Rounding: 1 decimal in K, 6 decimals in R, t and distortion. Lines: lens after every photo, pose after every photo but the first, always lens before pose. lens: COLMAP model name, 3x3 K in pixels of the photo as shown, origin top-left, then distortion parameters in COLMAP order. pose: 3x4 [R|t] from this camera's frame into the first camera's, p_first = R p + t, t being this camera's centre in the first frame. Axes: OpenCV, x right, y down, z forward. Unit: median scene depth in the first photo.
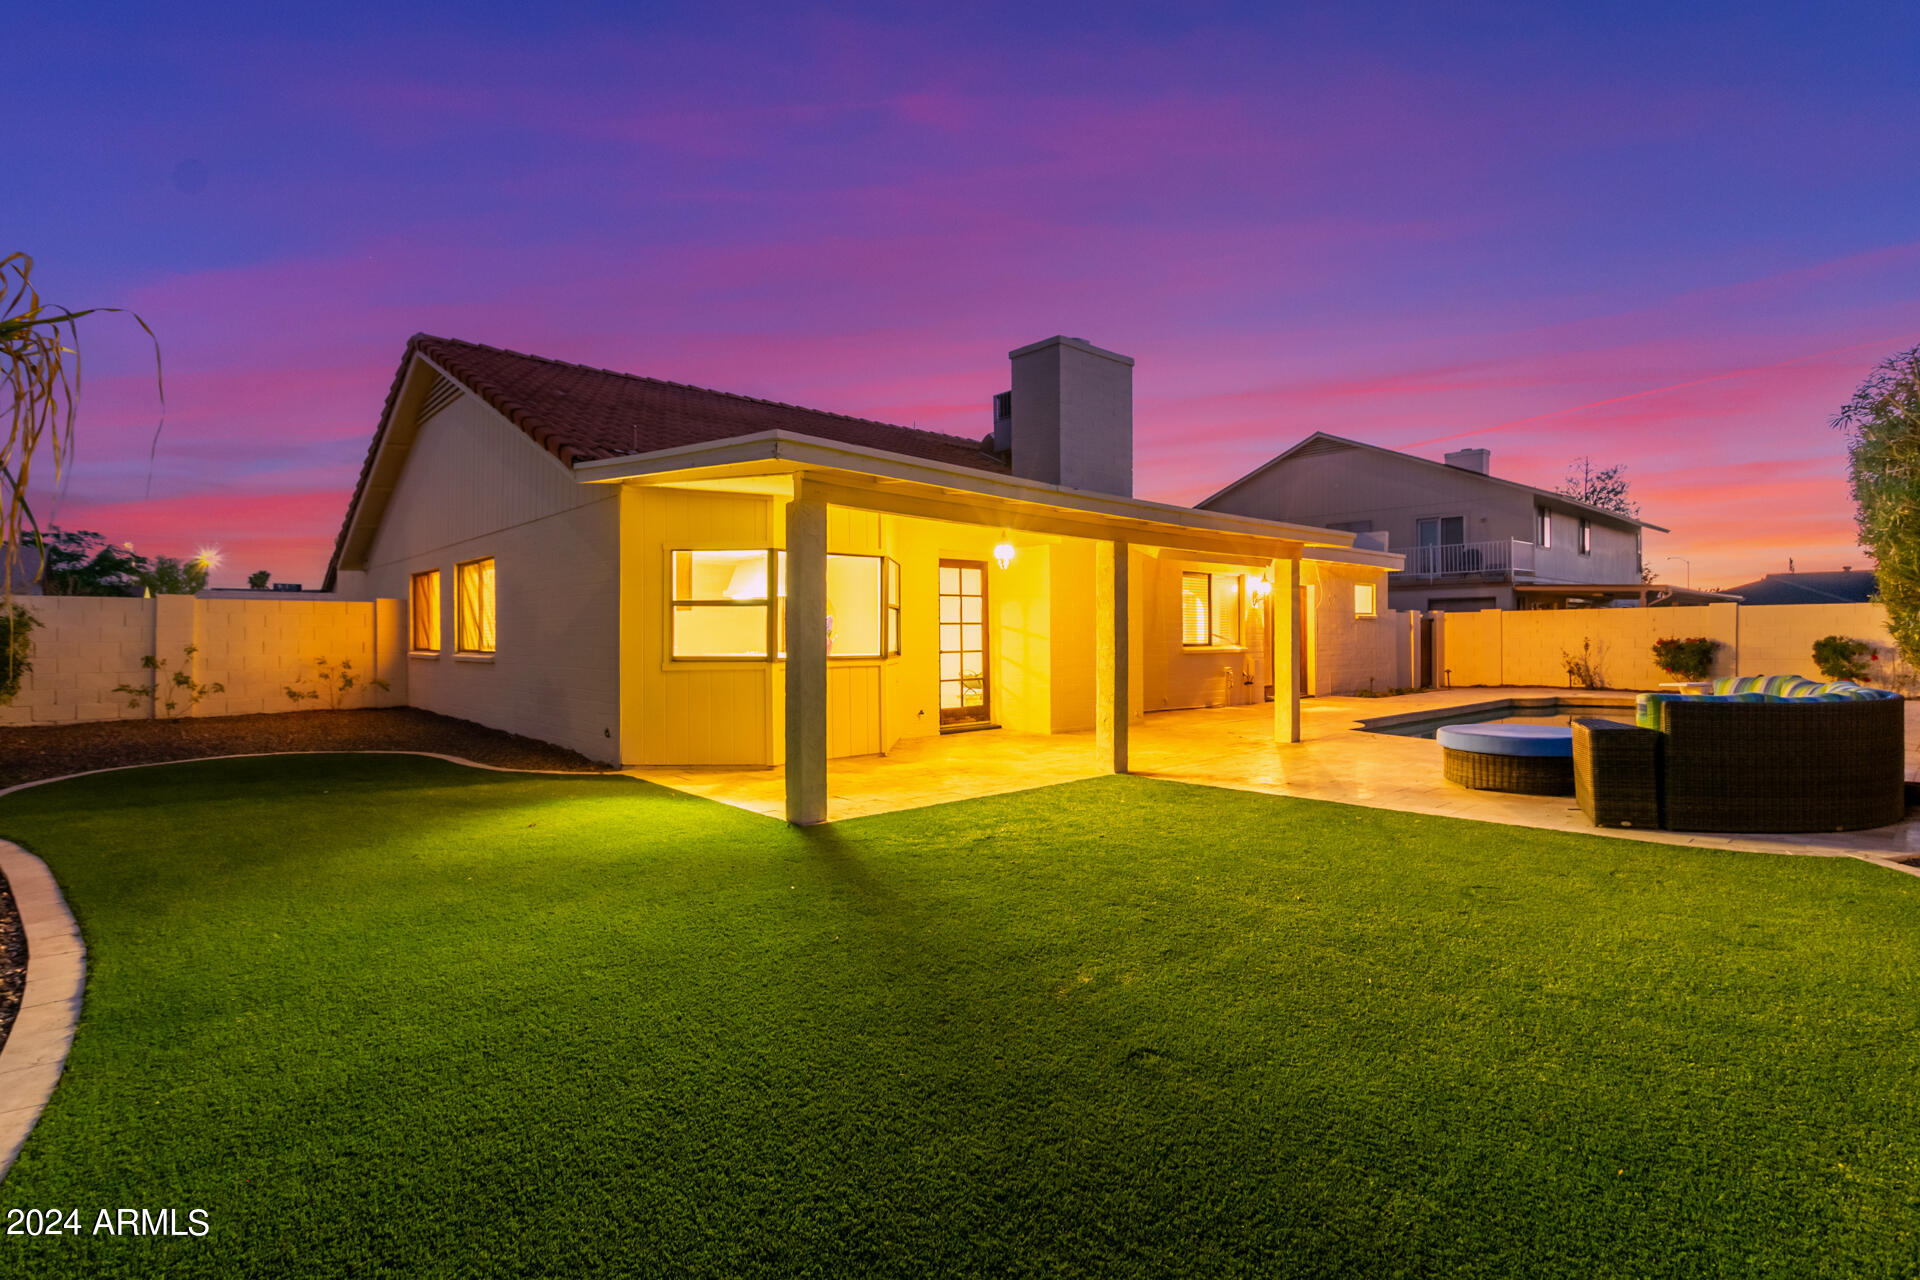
lens RADIAL K [[883.1, 0, 960.0], [0, 883.1, 640.0], [0, 0, 1]] dist [-0.001419, -0.000649]
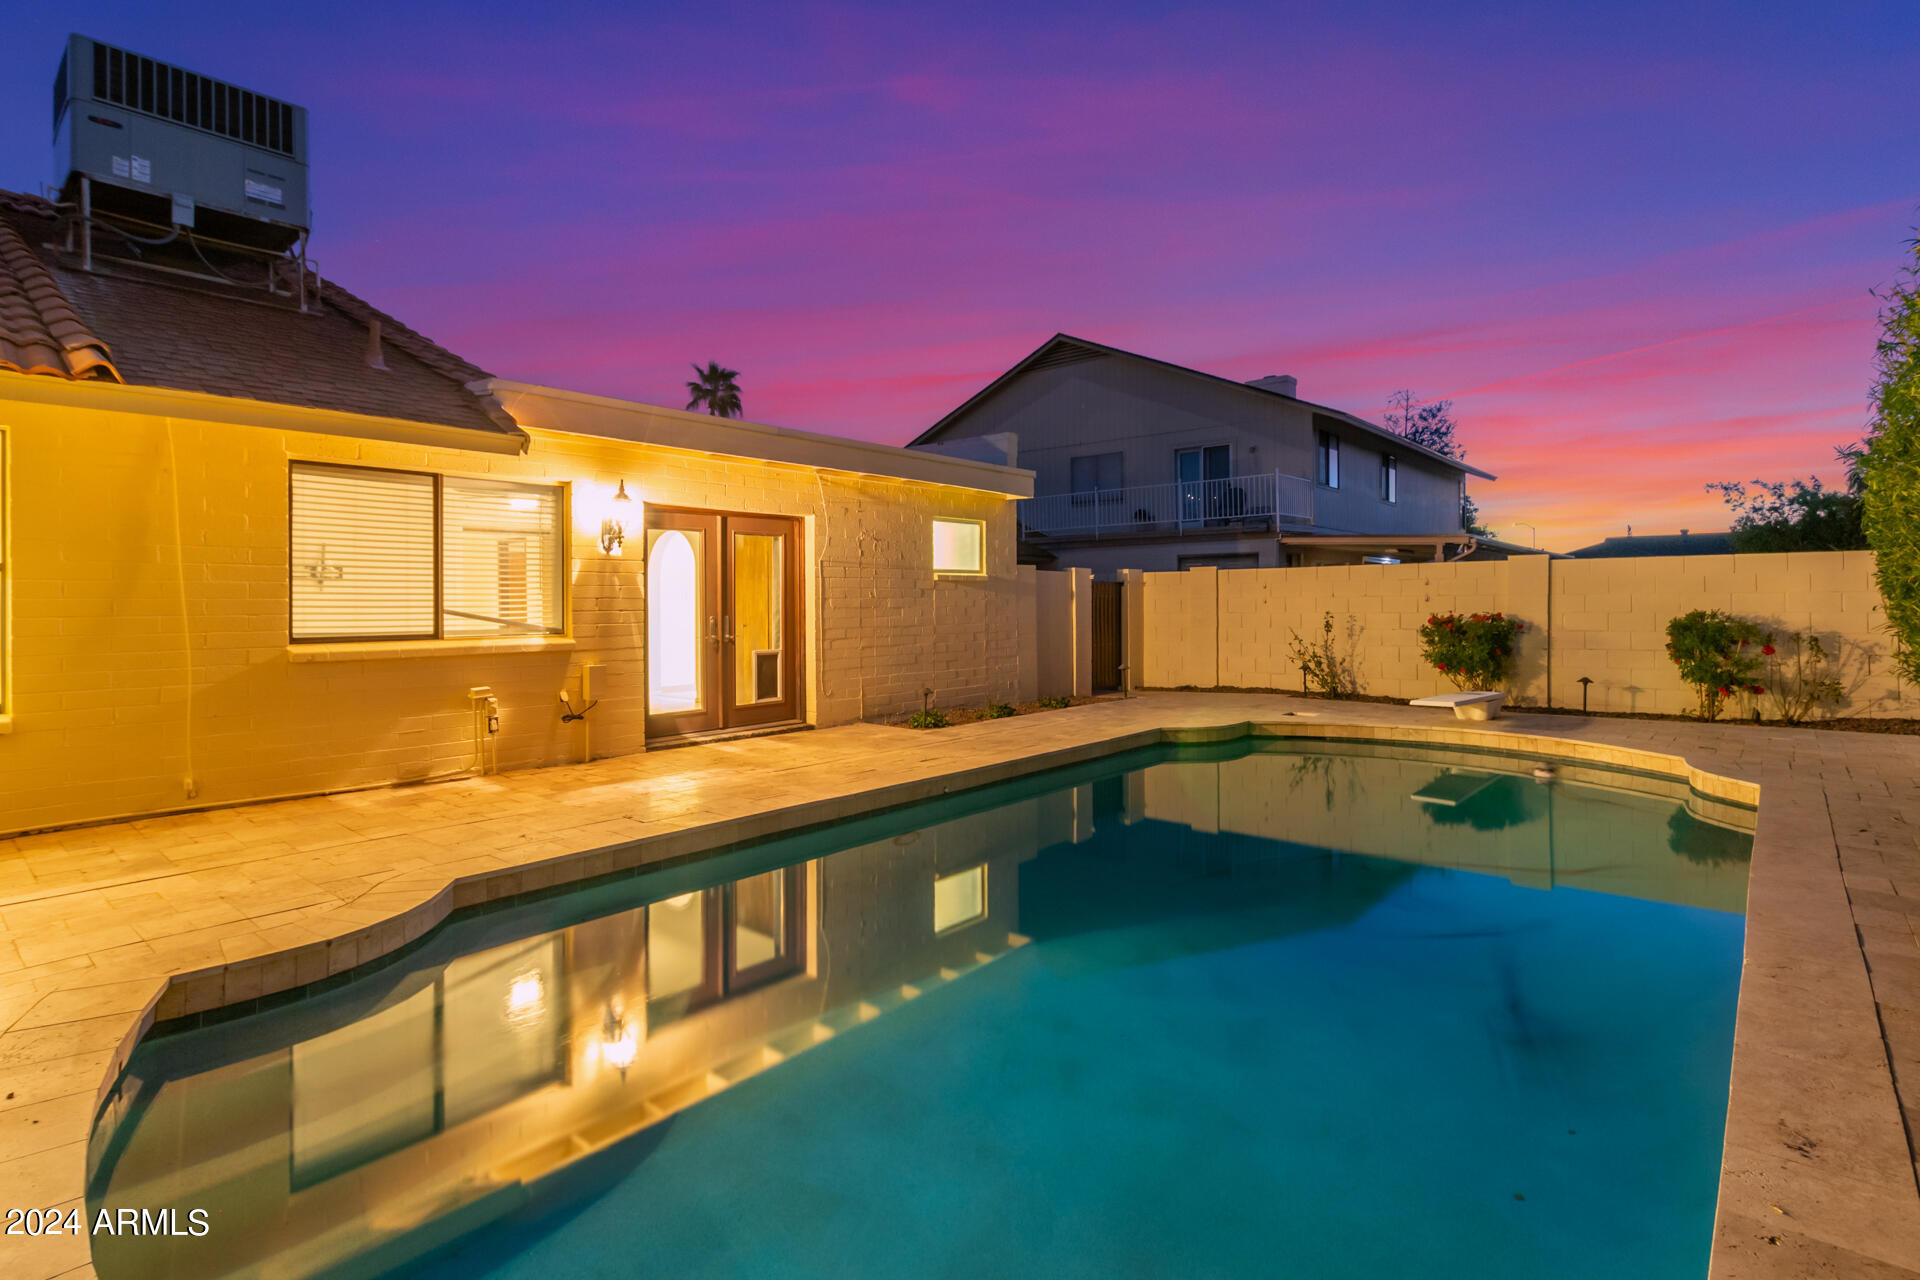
lens RADIAL K [[916.2, 0, 963.8], [0, 916.2, 605.1], [0, 0, 1]] dist [0.001459, 0.000116]
pose [[0.991747, -0.002027, 0.128196, 0.376540], [0.002413, 0.999993, -0.002854, -0.006370], [-0.128189, 0.003140, 0.991745, 0.401617]]
